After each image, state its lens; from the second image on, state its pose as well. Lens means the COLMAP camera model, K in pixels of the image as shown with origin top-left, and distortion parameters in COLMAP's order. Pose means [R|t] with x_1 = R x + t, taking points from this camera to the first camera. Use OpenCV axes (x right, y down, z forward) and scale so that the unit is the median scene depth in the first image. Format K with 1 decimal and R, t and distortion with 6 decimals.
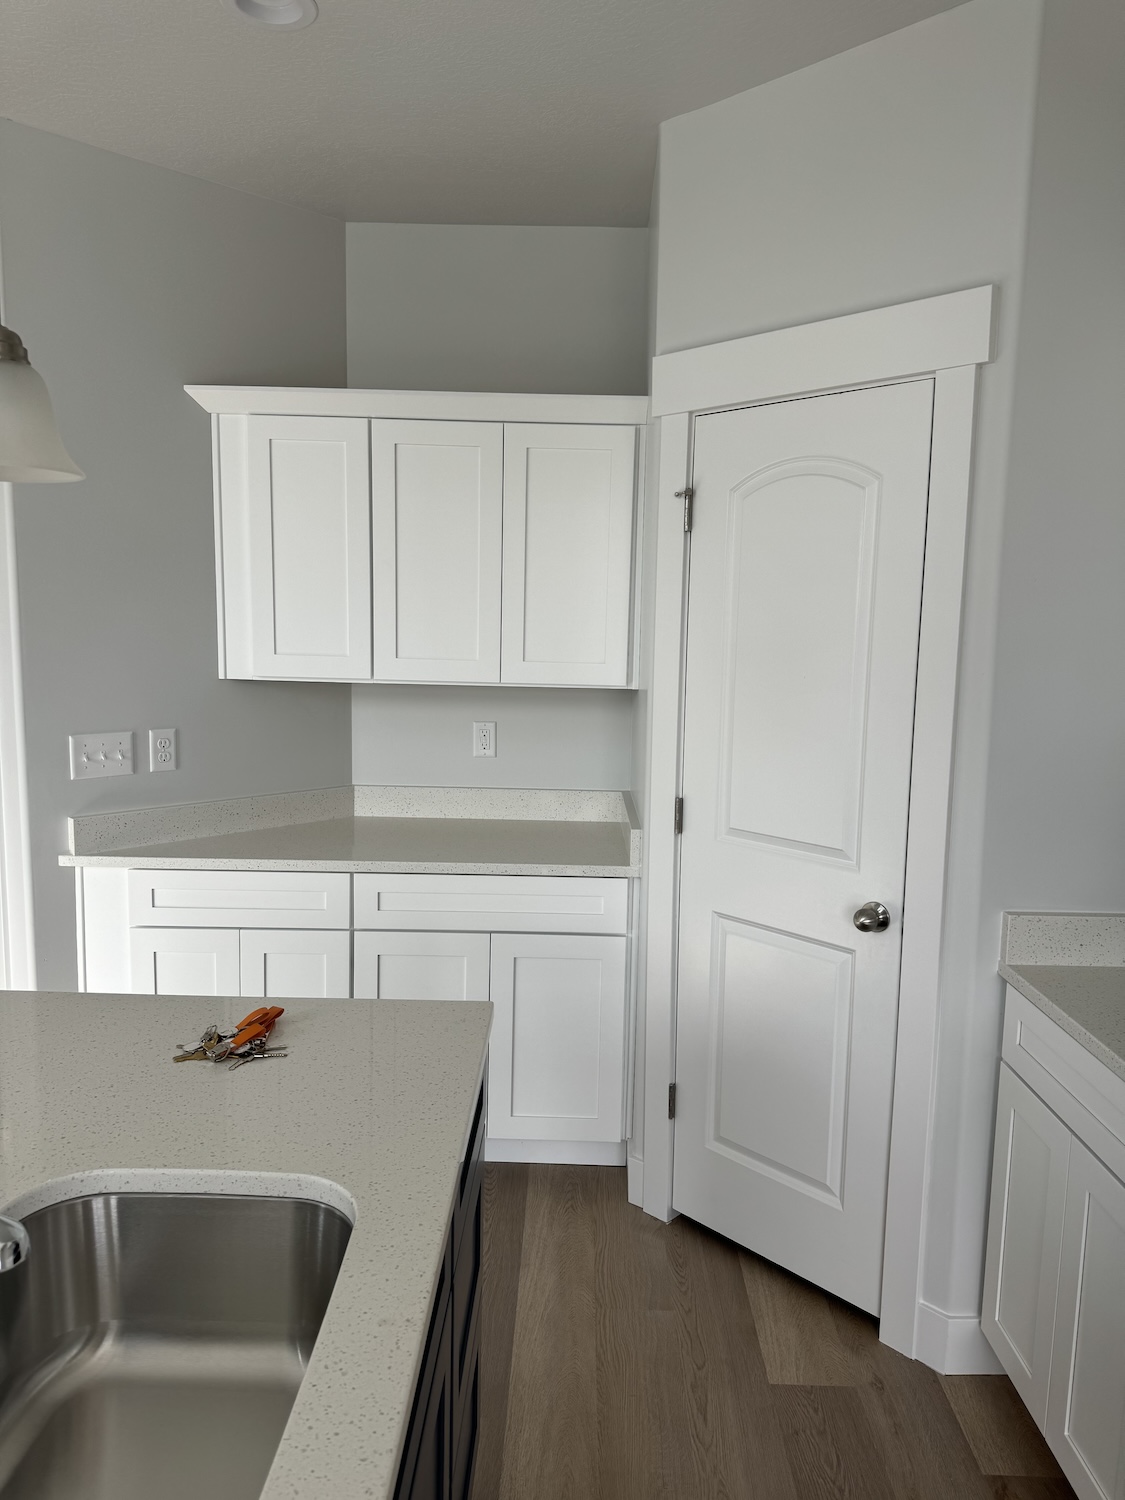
lens RADIAL K [[1066.0, 0, 570.0], [0, 1066.0, 751.9], [0, 0, 1]] dist [0.049368, -0.053552]
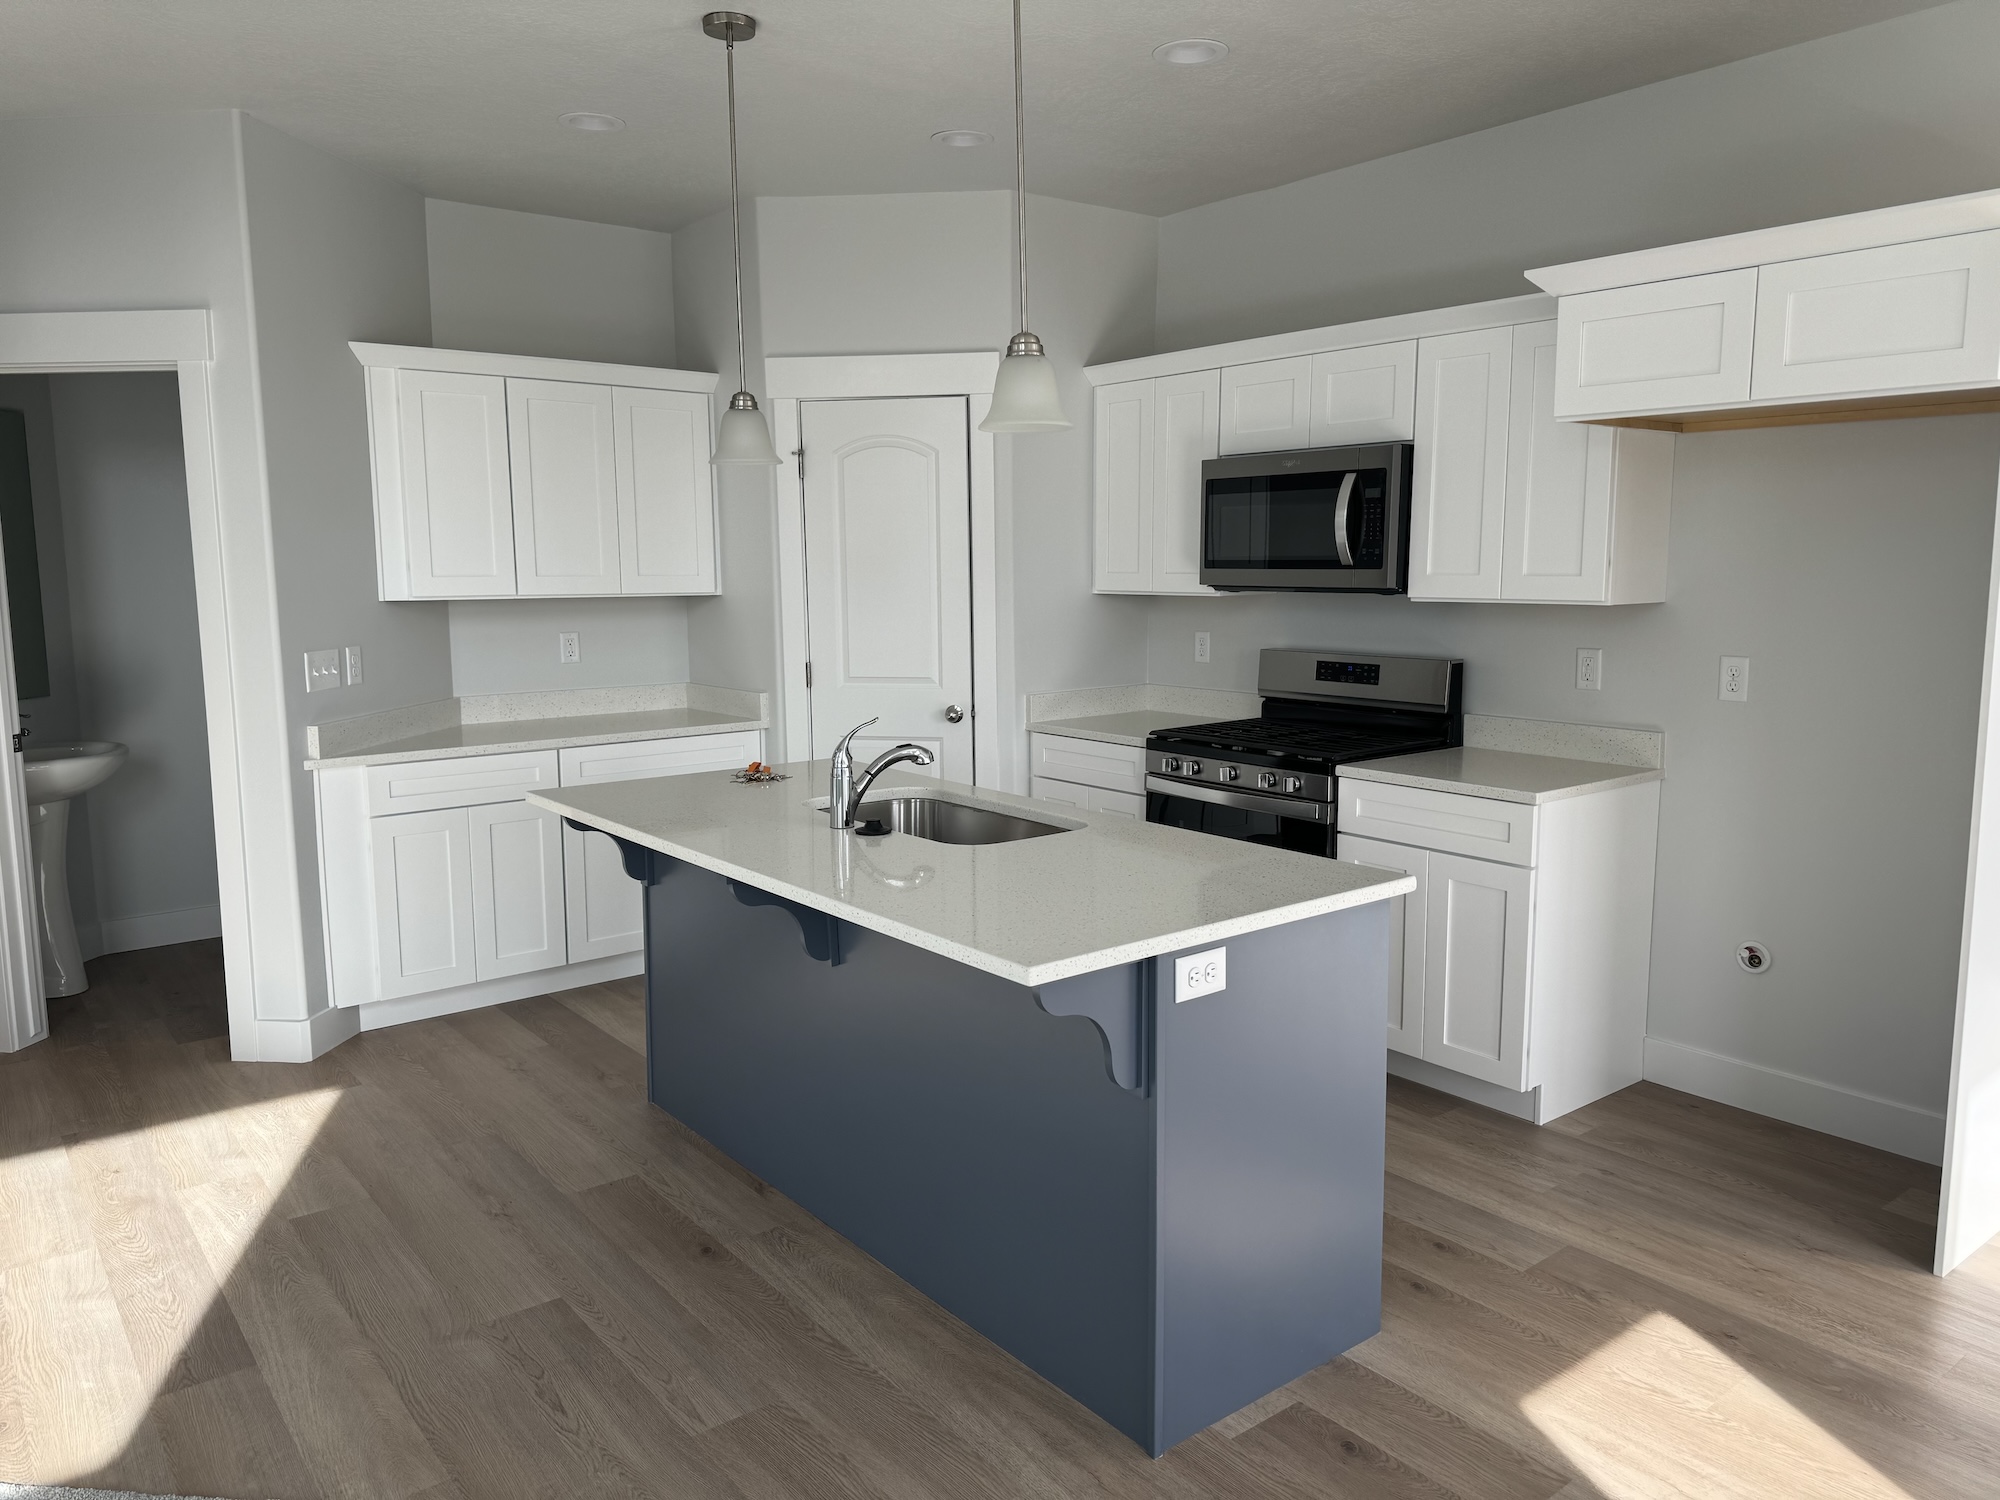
lens RADIAL K [[1421.4, 0, 1003.5], [0, 1421.4, 747.2], [0, 0, 1]] dist [0.049368, -0.053552]
pose [[0.769981, -0.109886, 0.628533, -0.846697], [0.105251, 0.993439, 0.044745, 0.091663], [-0.629326, 0.031701, 0.776494, -0.610432]]
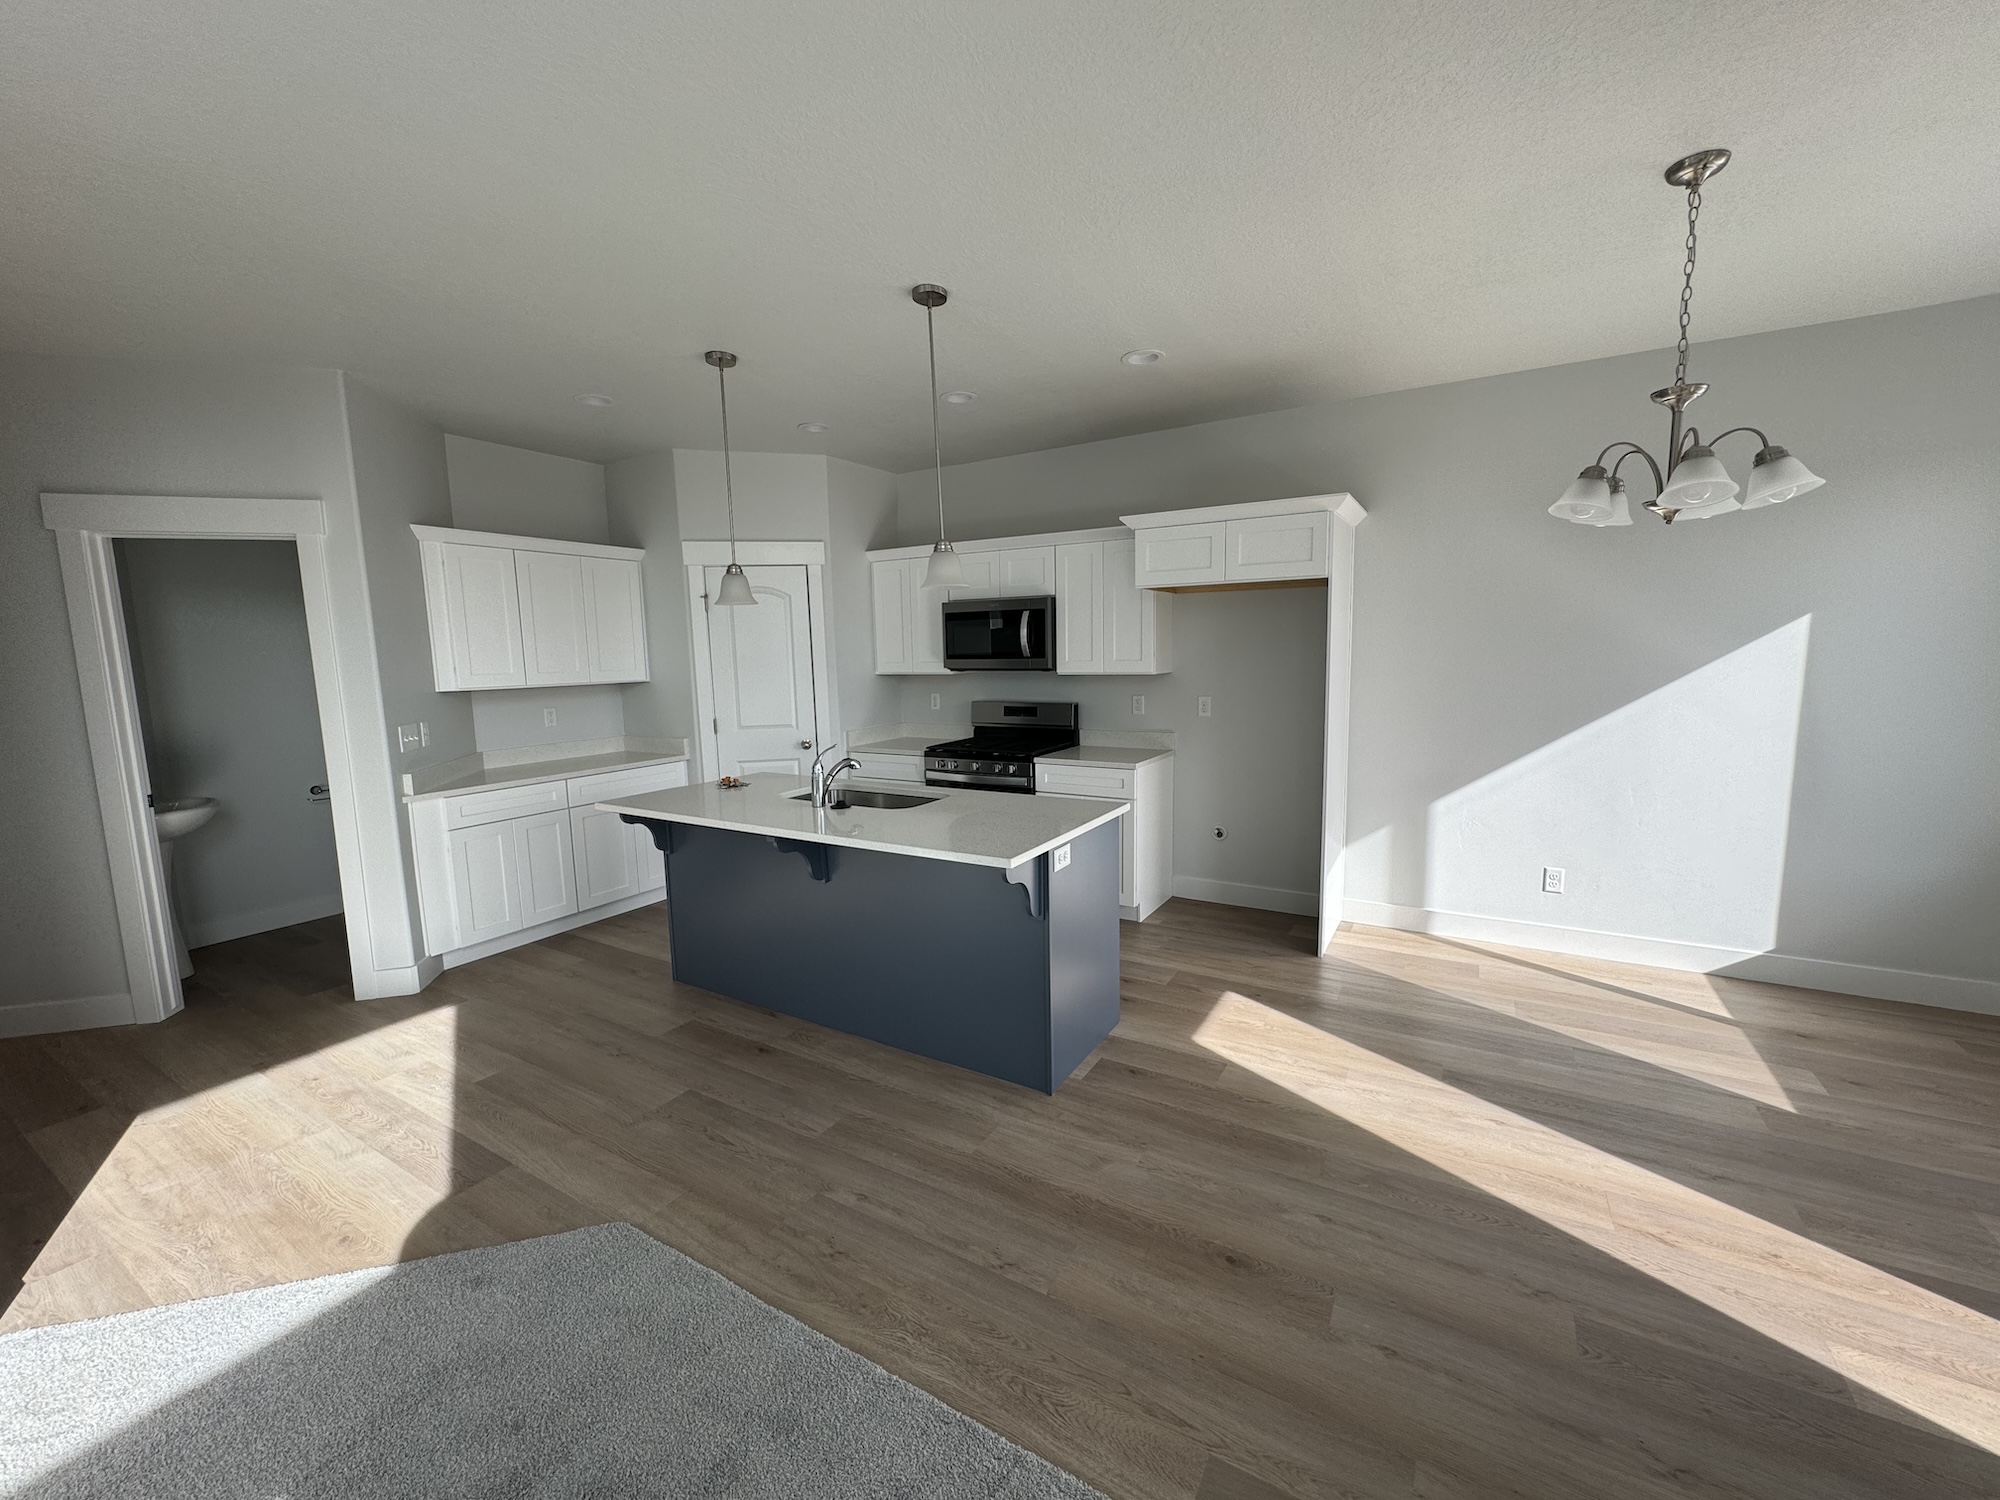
lens RADIAL K [[797.3, 0, 1011.0], [0, 797.3, 754.7], [0, 0, 1]] dist [0.002507, 0.000790]
pose [[0.490335, -0.144952, 0.859396, -1.077672], [0.145174, 0.985880, 0.083456, 0.064103], [-0.859358, 0.083841, 0.504454, -0.475457]]
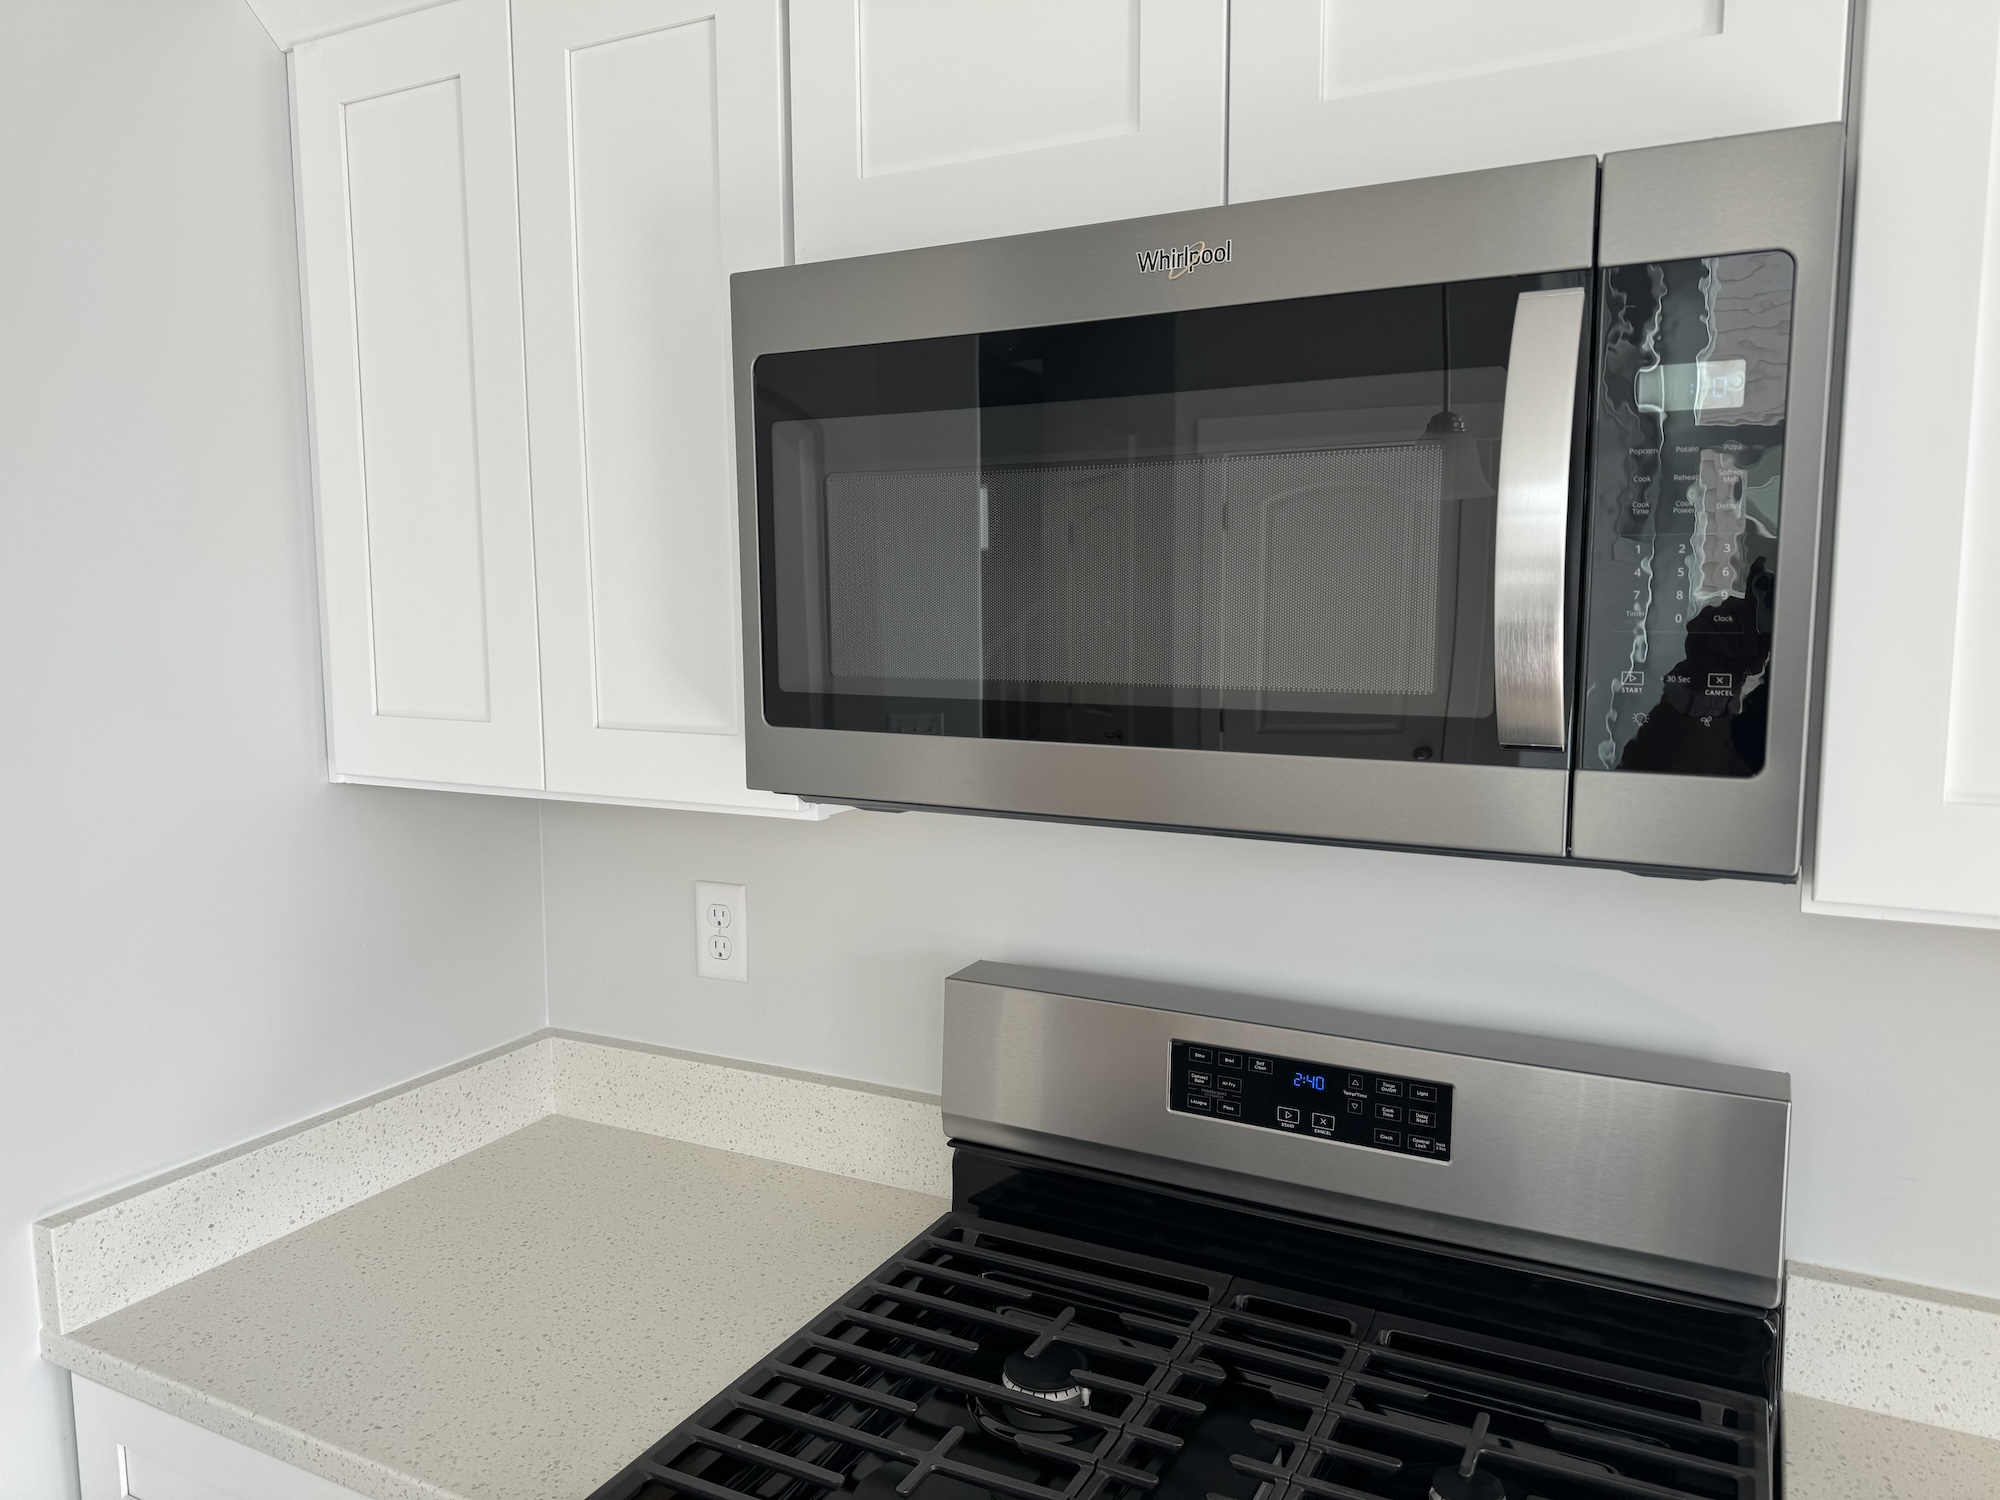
lens RADIAL K [[1421.4, 0, 1006.5], [0, 1421.4, 762.0], [0, 0, 1]] dist [0.049368, -0.053552]
pose [[0.460963, -0.132849, 0.877419, 0.069248], [0.131160, 0.988071, 0.080696, -0.029168], [-0.877673, 0.077885, 0.472889, 0.266157]]
